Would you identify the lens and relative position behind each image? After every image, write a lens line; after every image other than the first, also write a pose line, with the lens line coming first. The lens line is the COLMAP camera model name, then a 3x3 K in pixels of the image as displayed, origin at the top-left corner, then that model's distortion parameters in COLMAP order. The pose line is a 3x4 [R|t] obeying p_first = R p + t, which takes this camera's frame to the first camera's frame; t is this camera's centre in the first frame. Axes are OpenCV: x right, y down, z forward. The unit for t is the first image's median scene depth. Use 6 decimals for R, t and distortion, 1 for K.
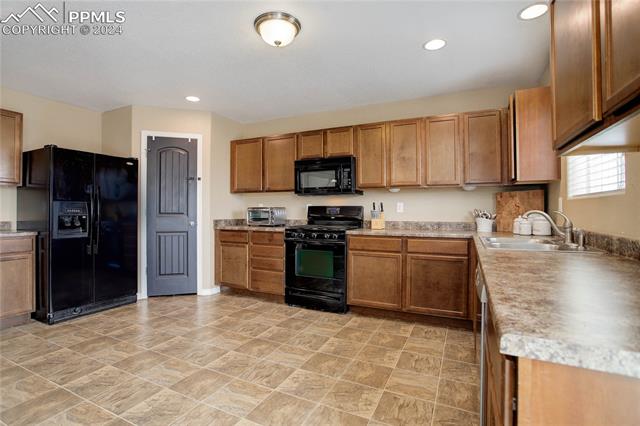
lens RADIAL K [[311.0, 0, 319.9], [0, 311.0, 209.5], [0, 0, 1]] dist [-0.045317, 0.005080]
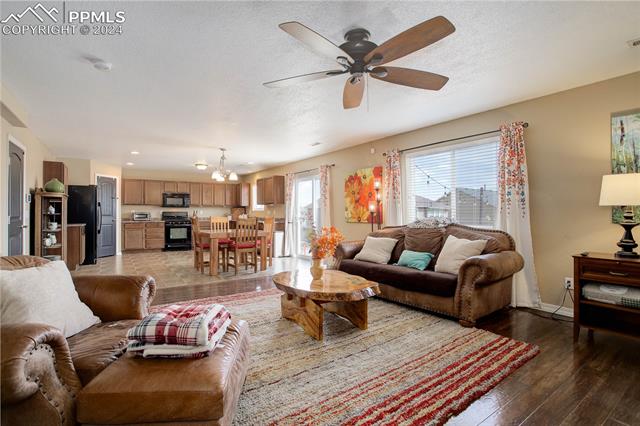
lens RADIAL K [[311.0, 0, 317.8], [0, 311.0, 211.2], [0, 0, 1]] dist [-0.045317, 0.005080]
pose [[0.488217, 0.004828, 0.872709, -1.672560], [-0.001747, 0.999988, -0.004554, -0.006605], [-0.872721, 0.000699, 0.488220, -1.279046]]
